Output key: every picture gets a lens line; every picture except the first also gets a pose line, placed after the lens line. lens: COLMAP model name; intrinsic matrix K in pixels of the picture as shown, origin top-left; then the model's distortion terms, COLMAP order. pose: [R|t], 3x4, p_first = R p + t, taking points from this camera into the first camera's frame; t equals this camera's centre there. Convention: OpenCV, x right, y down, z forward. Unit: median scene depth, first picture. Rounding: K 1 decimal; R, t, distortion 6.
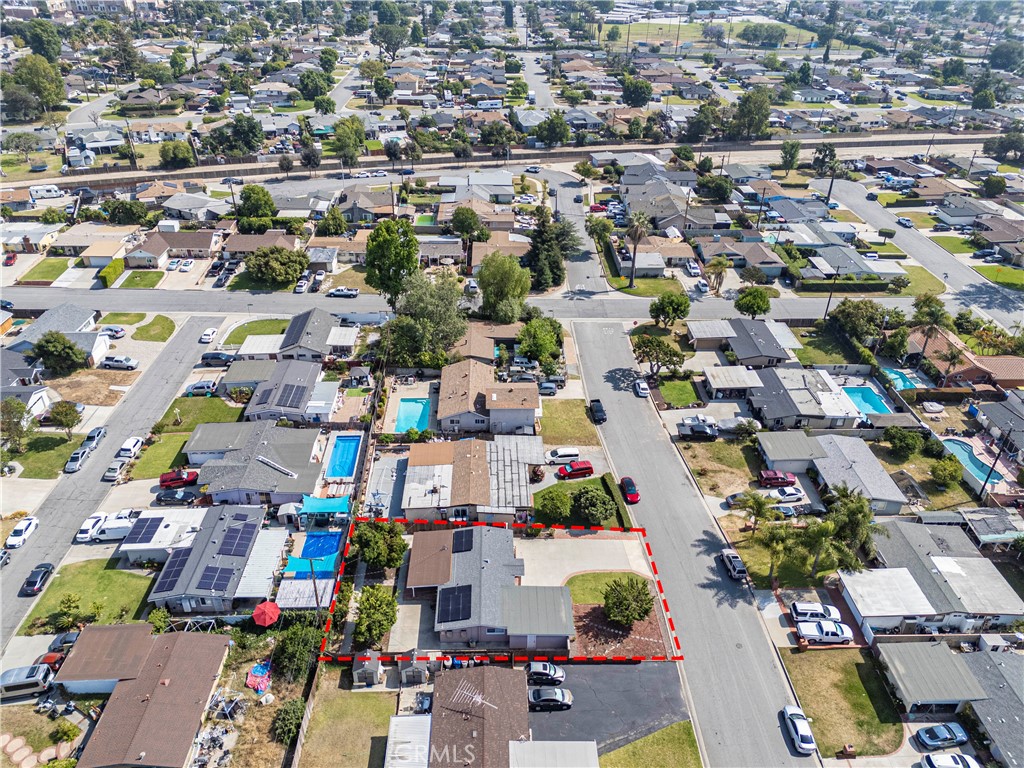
lens RADIAL K [[761.6, 0, 512.0], [0, 761.6, 384.0], [0, 0, 1]] dist [0.037889, -0.003525]
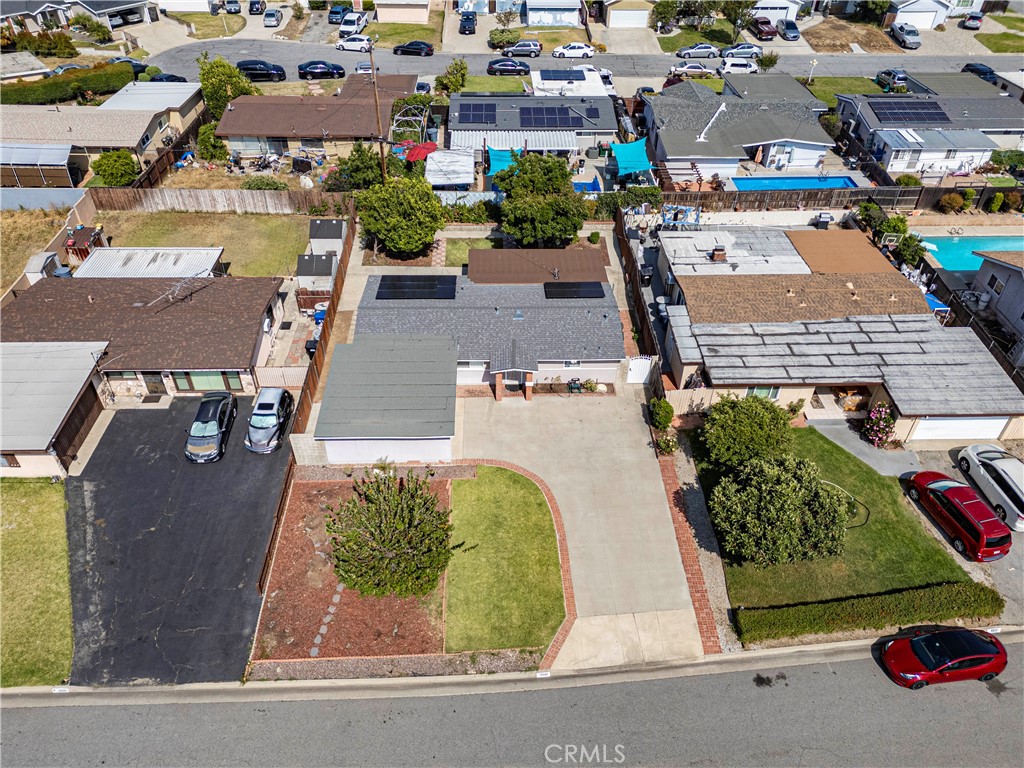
lens RADIAL K [[761.6, 0, 512.0], [0, 761.6, 384.0], [0, 0, 1]] dist [0.037889, -0.003525]
pose [[0.001890, 0.621488, -0.783421, 0.342675], [-0.525891, 0.666959, 0.527830, 0.002852], [0.850550, 0.410997, 0.328096, 0.764947]]
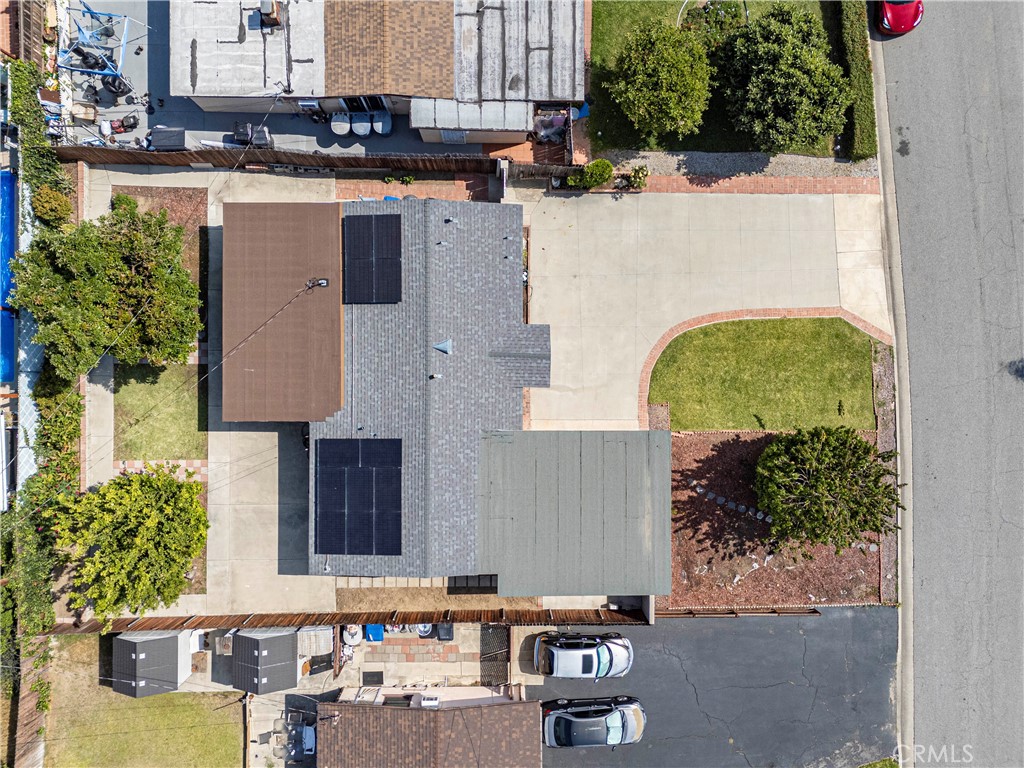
lens RADIAL K [[761.6, 0, 512.0], [0, 761.6, 384.0], [0, 0, 1]] dist [0.037889, -0.003525]
pose [[0.999632, 0.025345, 0.009682, -0.004604], [-0.021381, 0.516256, 0.856167, -0.048949], [0.016701, -0.856059, 0.516608, 0.724768]]
